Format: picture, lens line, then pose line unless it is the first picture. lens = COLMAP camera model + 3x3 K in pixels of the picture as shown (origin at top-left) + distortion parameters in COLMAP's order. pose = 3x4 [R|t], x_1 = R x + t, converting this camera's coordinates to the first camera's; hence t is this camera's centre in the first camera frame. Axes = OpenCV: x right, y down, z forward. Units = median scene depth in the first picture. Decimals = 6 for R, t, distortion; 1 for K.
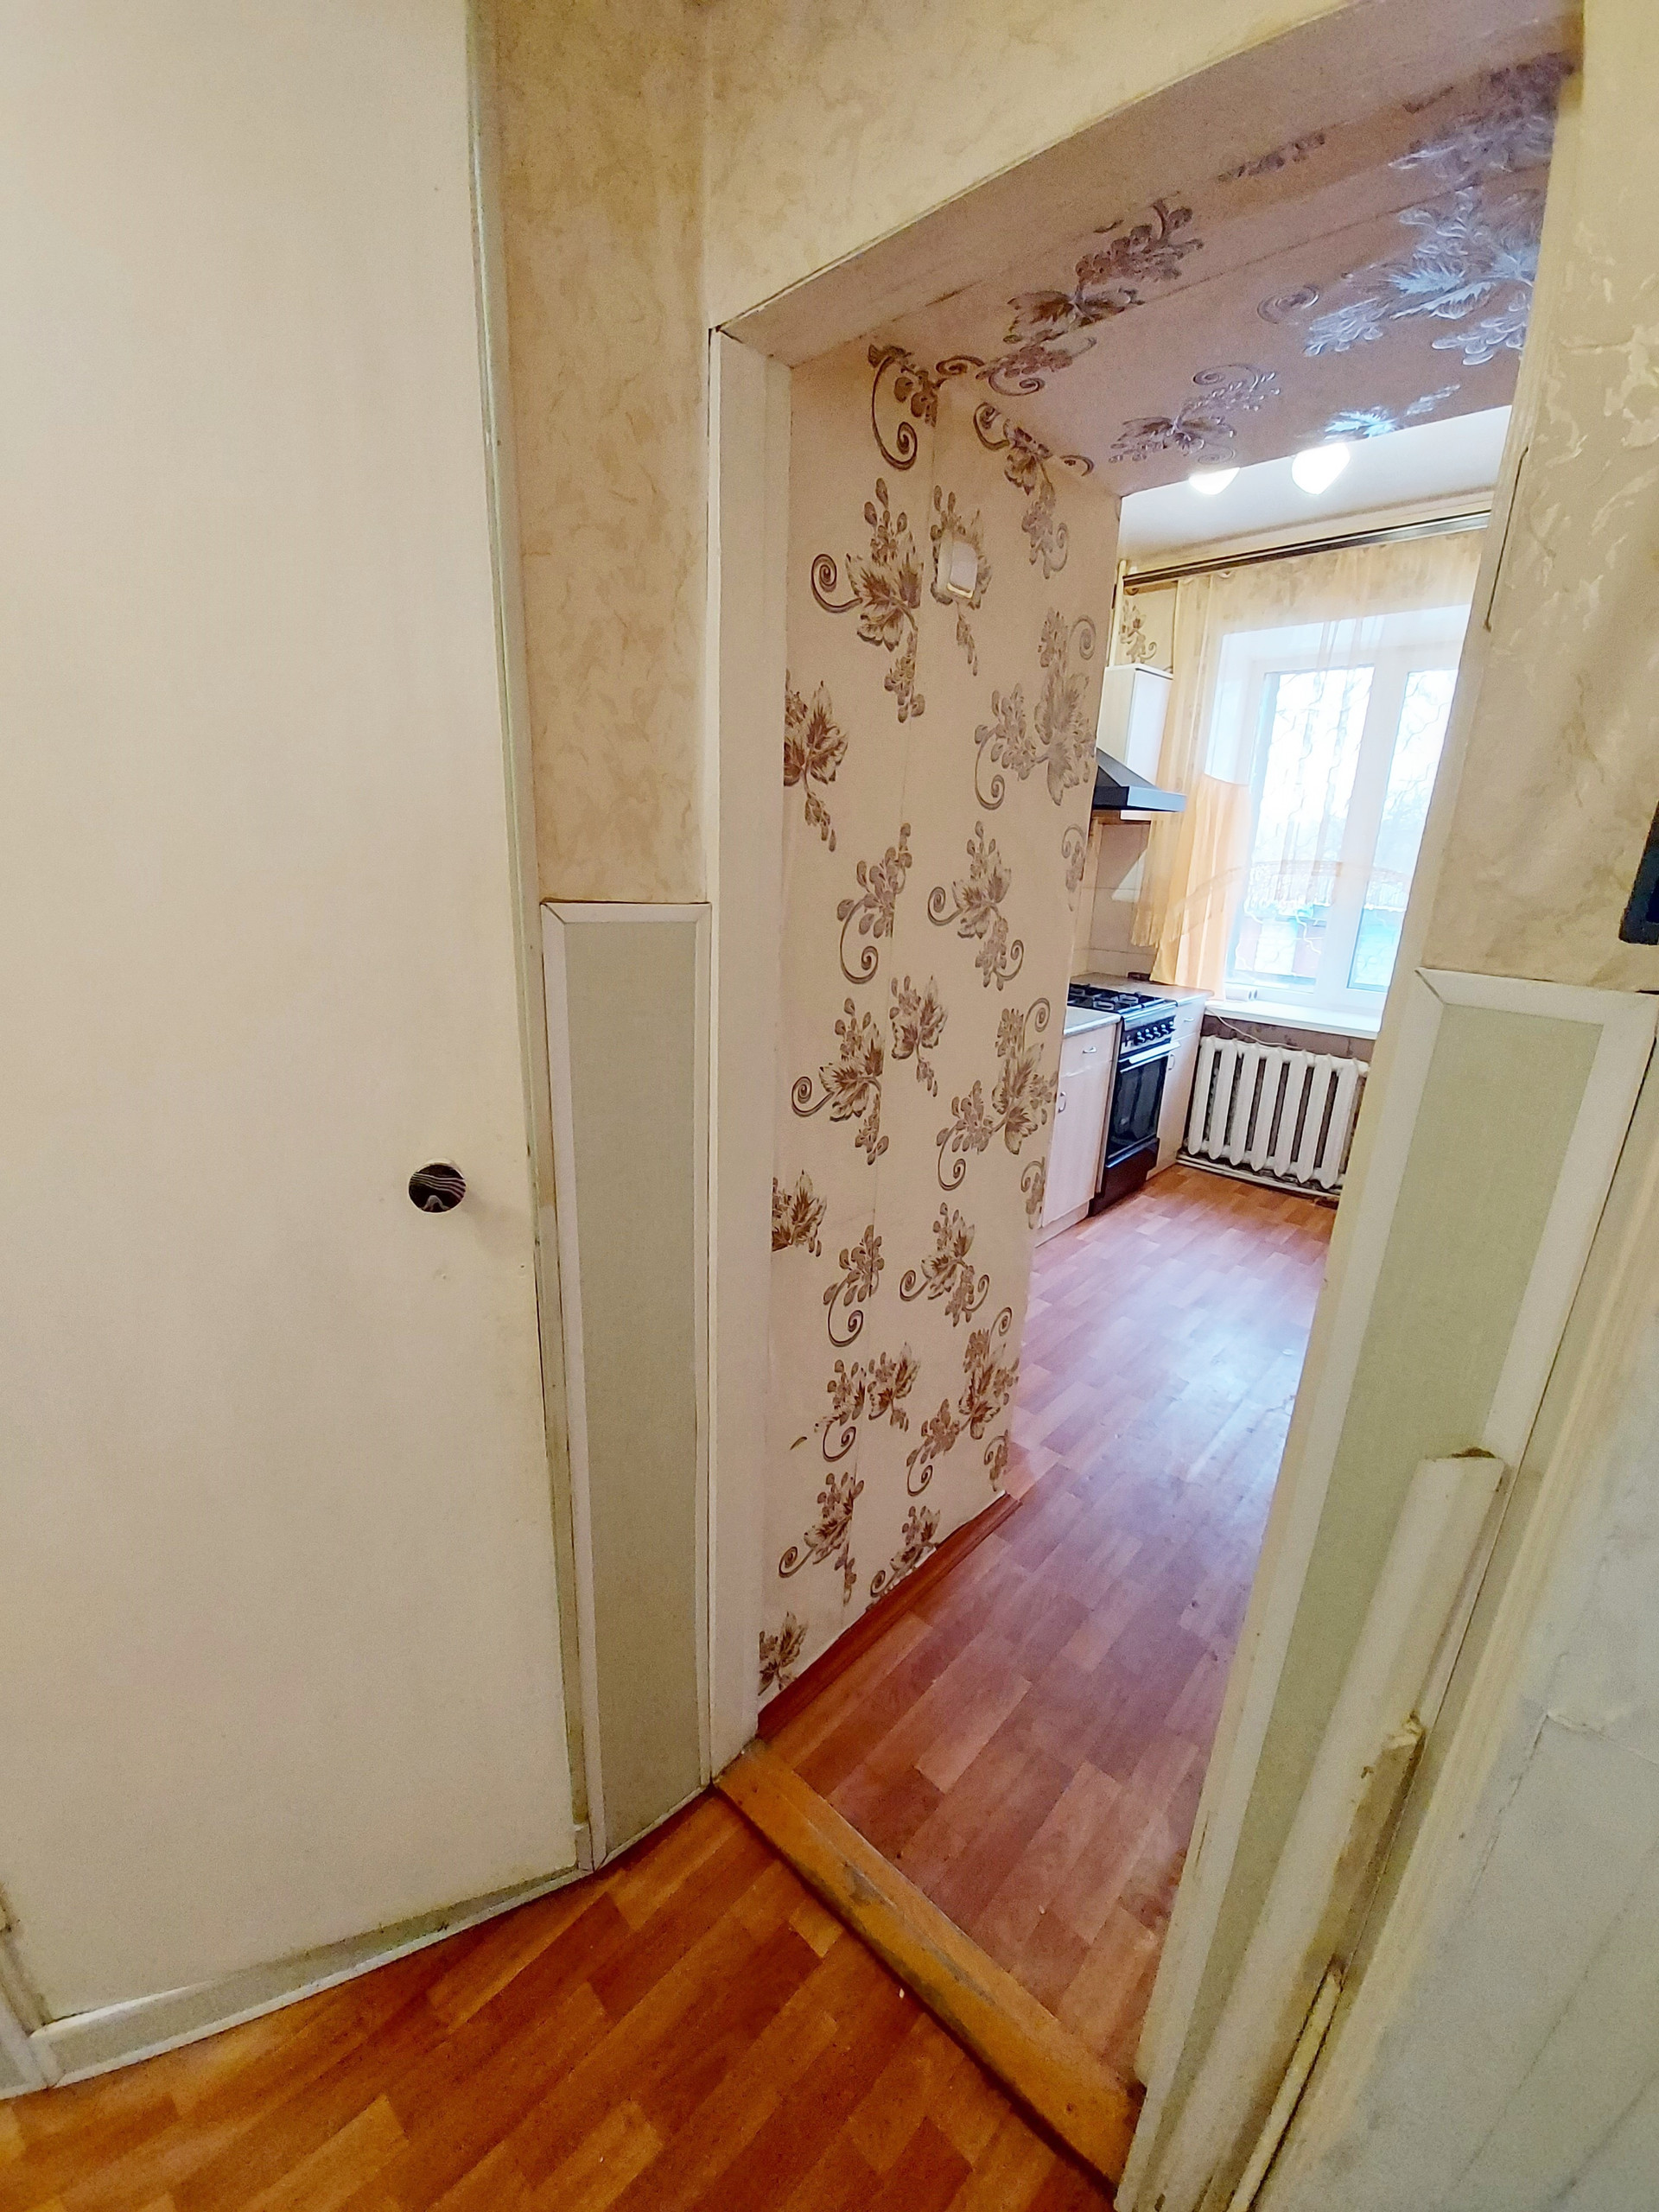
lens RADIAL K [[900.0, 0, 808.9], [0, 900.0, 1112.7], [0, 0, 1]] dist [-0.000503, -0.000460]
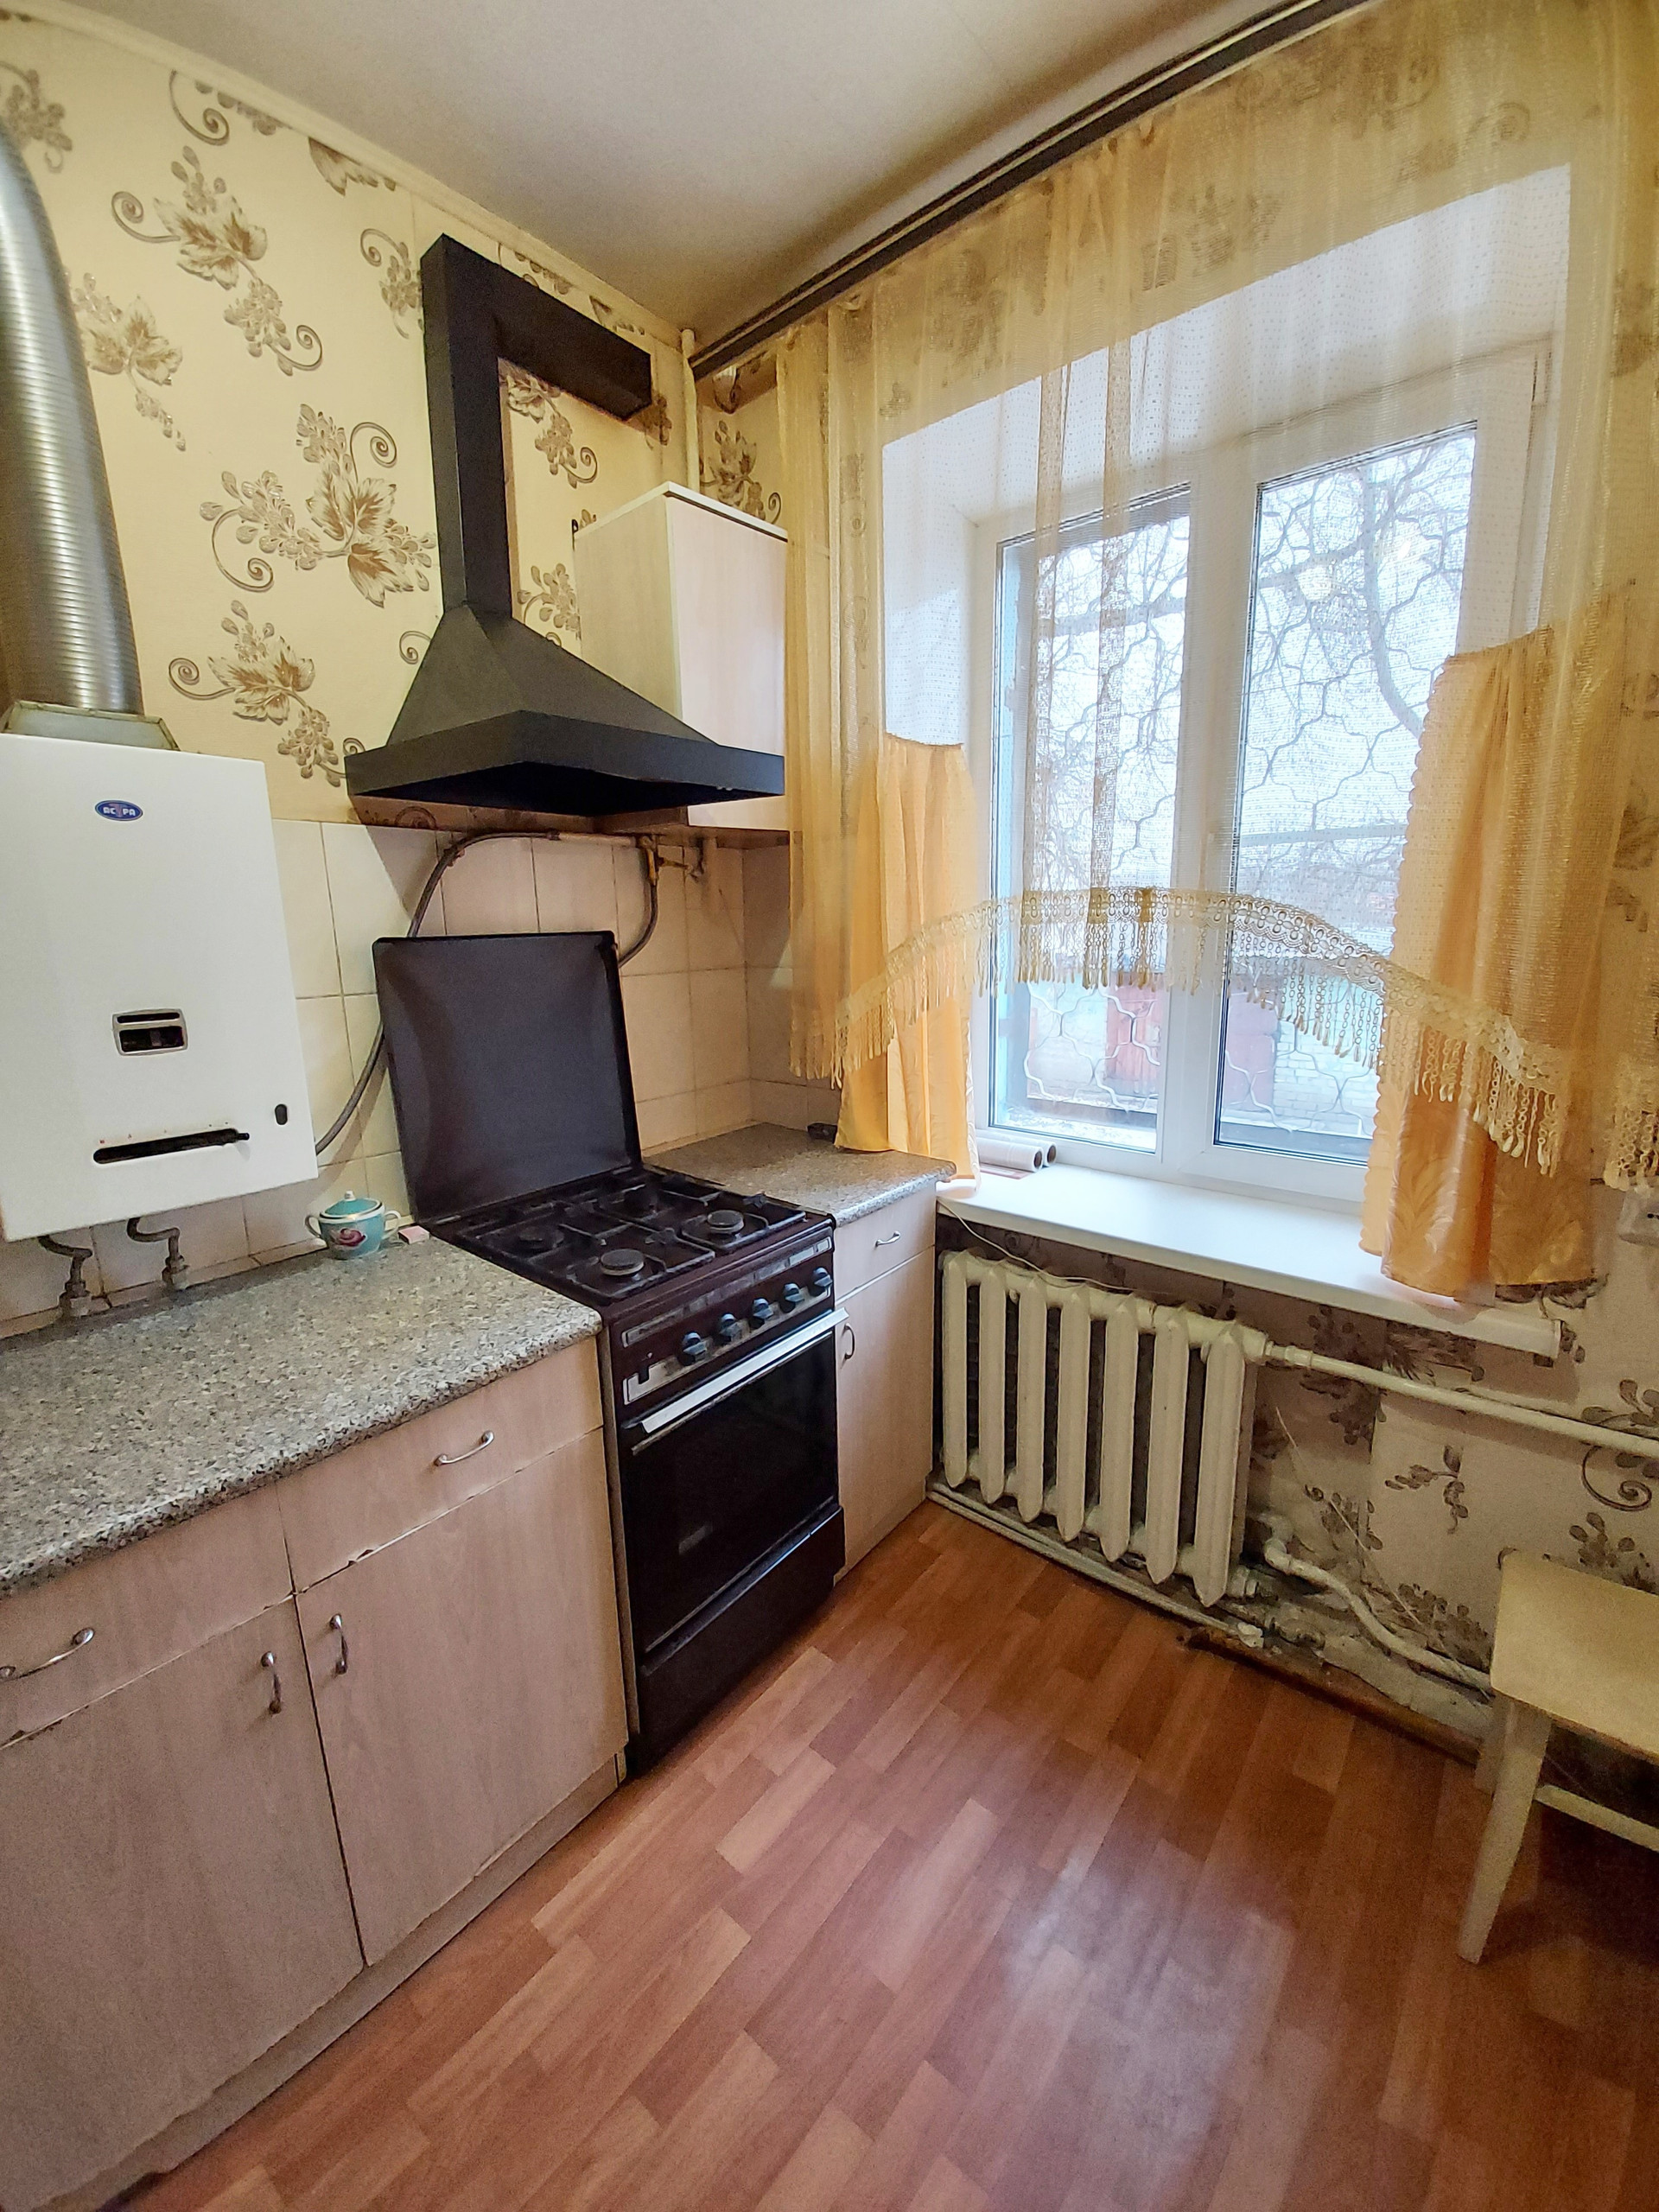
lens RADIAL K [[867.1, 0, 824.5], [0, 867.1, 1098.1], [0, 0, 1]] dist [0.000753, -0.010916]
pose [[0.997156, -0.056976, 0.049324, 0.380054], [0.061085, 0.994398, -0.086260, -0.142711], [-0.044133, 0.089027, 0.995051, 0.560255]]
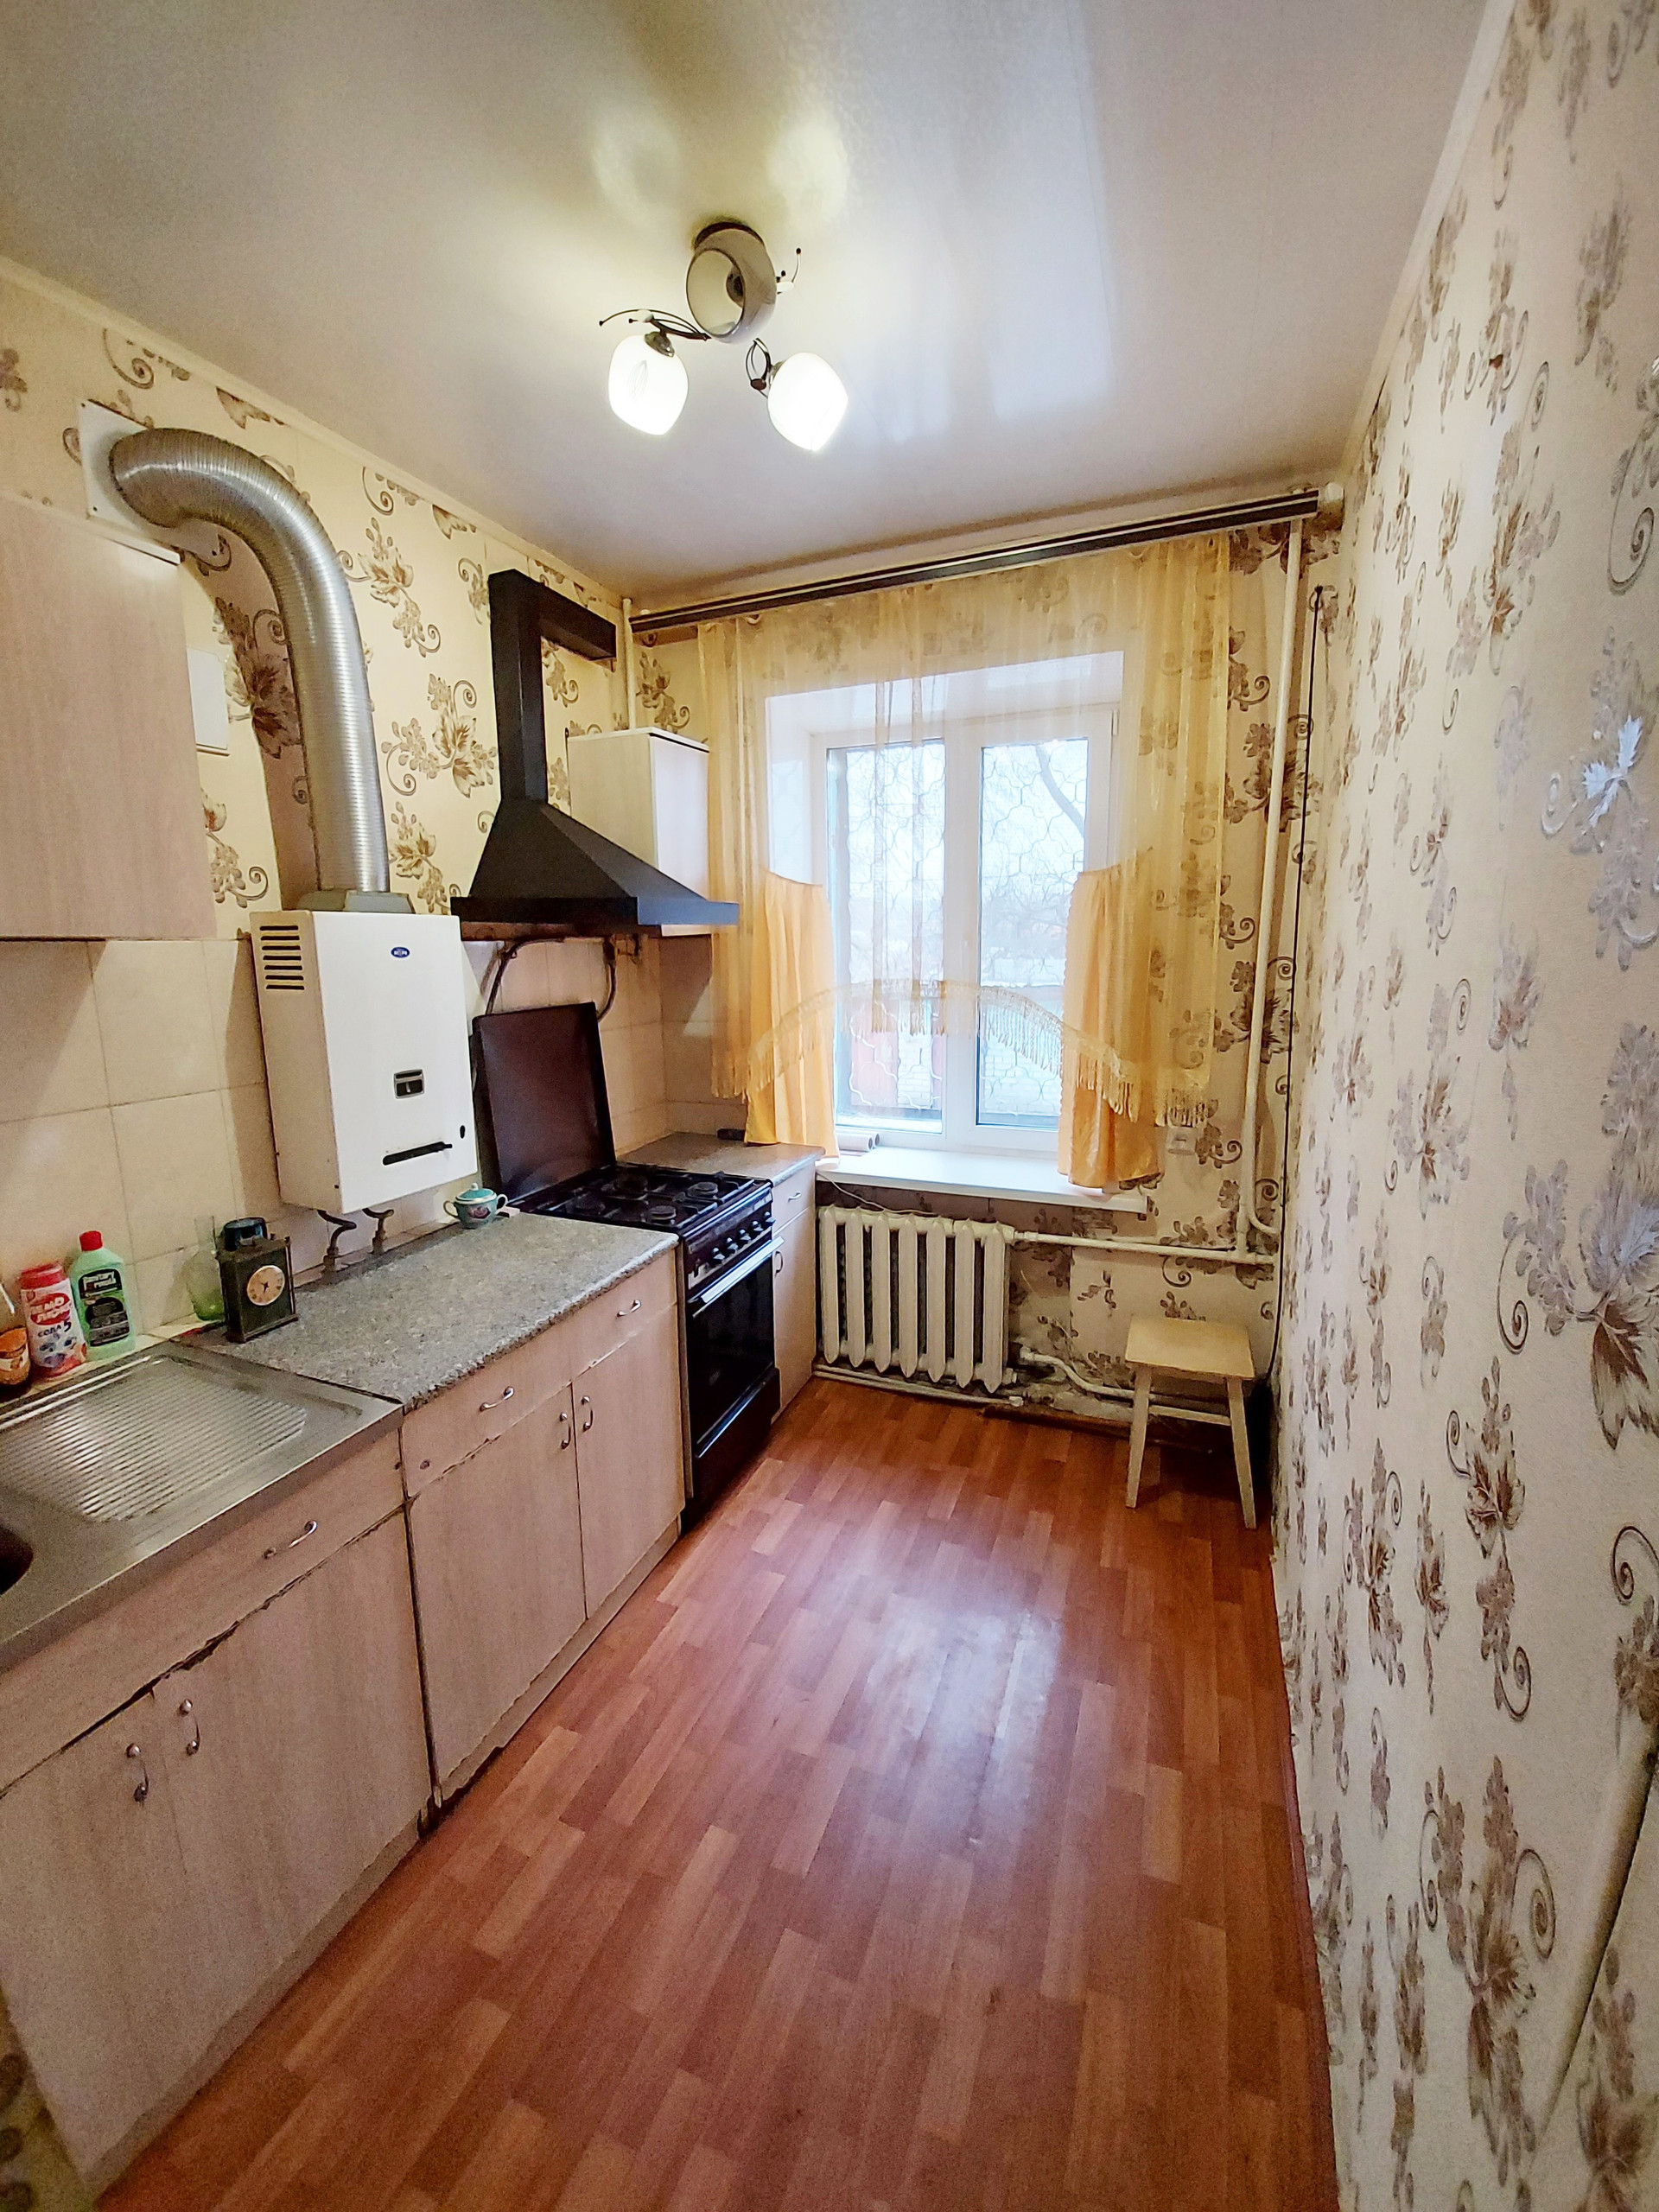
lens RADIAL K [[867.1, 0, 824.5], [0, 867.1, 1098.1], [0, 0, 1]] dist [0.000753, -0.010916]
pose [[0.931457, -0.103188, 0.348912, 0.211051], [0.139426, 0.986969, -0.080326, -0.125002], [-0.336076, 0.123468, 0.933707, 0.328625]]
